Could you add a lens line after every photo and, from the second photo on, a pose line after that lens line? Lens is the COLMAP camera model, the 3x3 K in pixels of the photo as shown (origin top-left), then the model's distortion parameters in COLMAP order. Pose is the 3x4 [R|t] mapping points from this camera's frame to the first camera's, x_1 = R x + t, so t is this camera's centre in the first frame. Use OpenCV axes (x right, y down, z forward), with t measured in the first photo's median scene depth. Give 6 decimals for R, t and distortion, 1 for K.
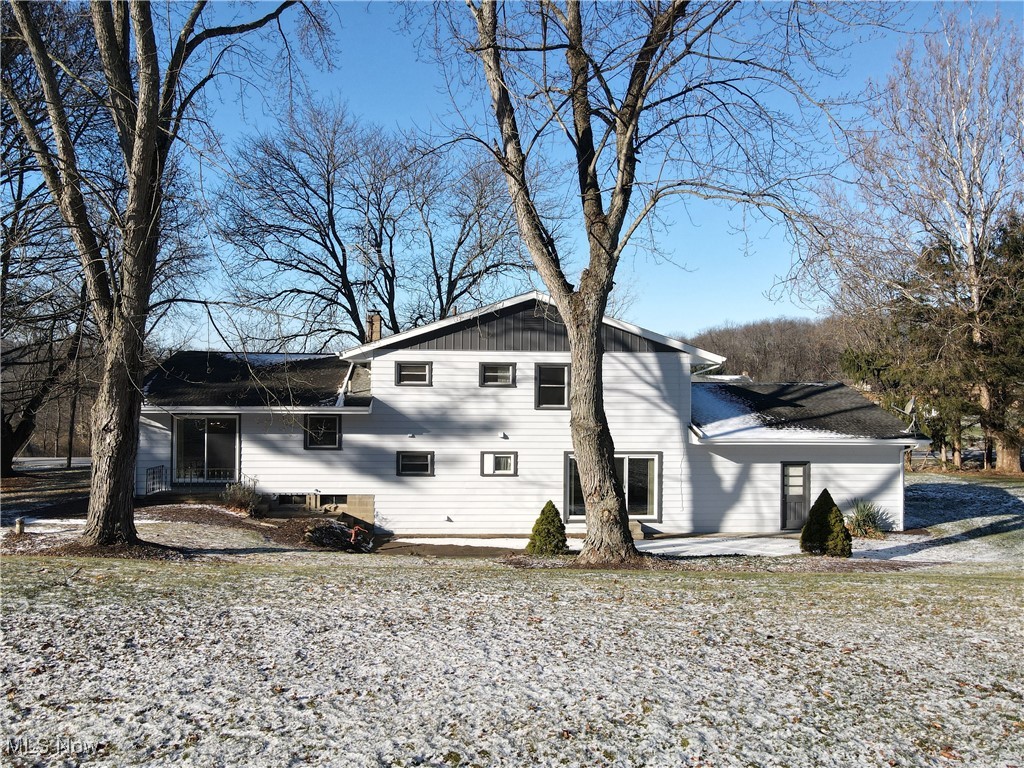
lens RADIAL K [[765.1, 0, 512.0], [0, 765.1, 384.0], [0, 0, 1]] dist [-0.002409, 0.000469]
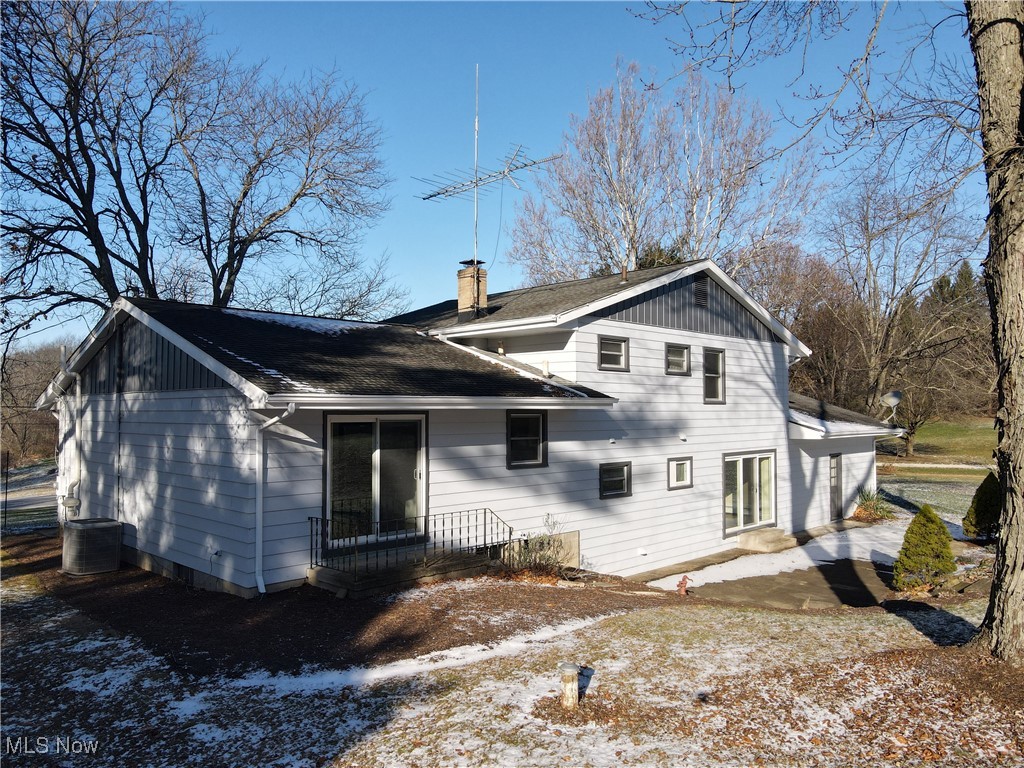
lens RADIAL K [[765.1, 0, 512.0], [0, 765.1, 384.0], [0, 0, 1]] dist [-0.002409, 0.000469]
pose [[0.743410, 0.014711, 0.668674, -0.670202], [0.002665, 0.999685, -0.024956, 0.032018], [-0.668830, 0.020334, 0.743137, 0.529745]]
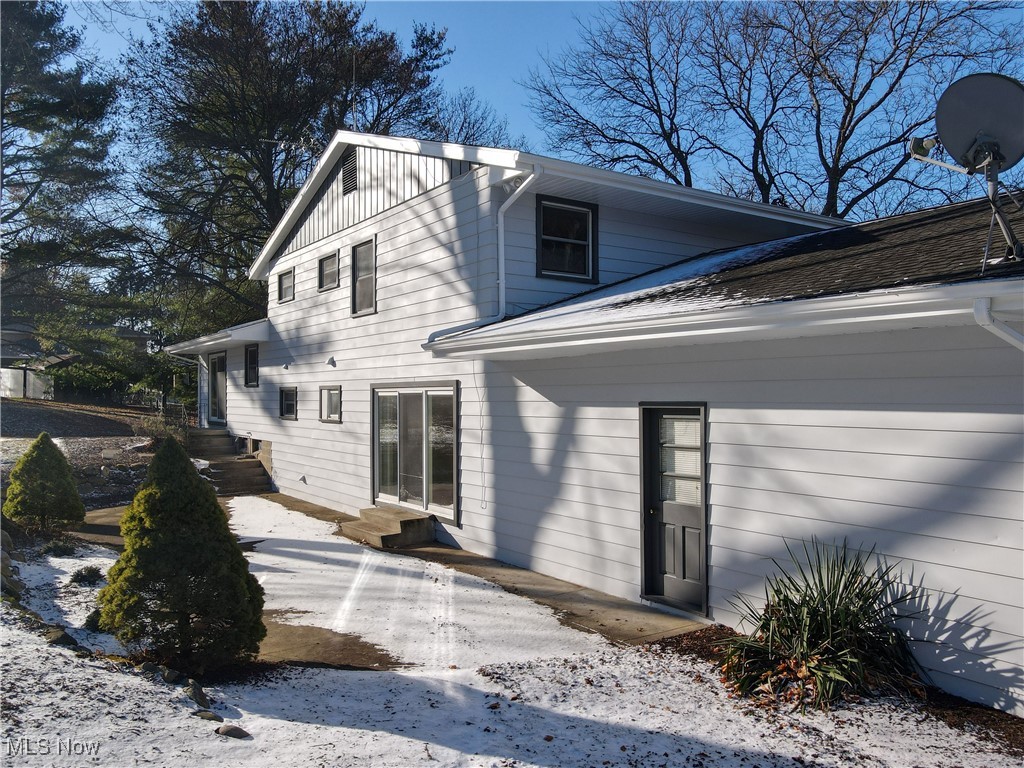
lens RADIAL K [[765.1, 0, 512.0], [0, 765.1, 384.0], [0, 0, 1]] dist [-0.002409, 0.000469]
pose [[0.524592, -0.022194, -0.851064, 0.633281], [0.018583, 0.999720, -0.014616, 0.099226], [0.851151, -0.008148, 0.524858, 0.783333]]
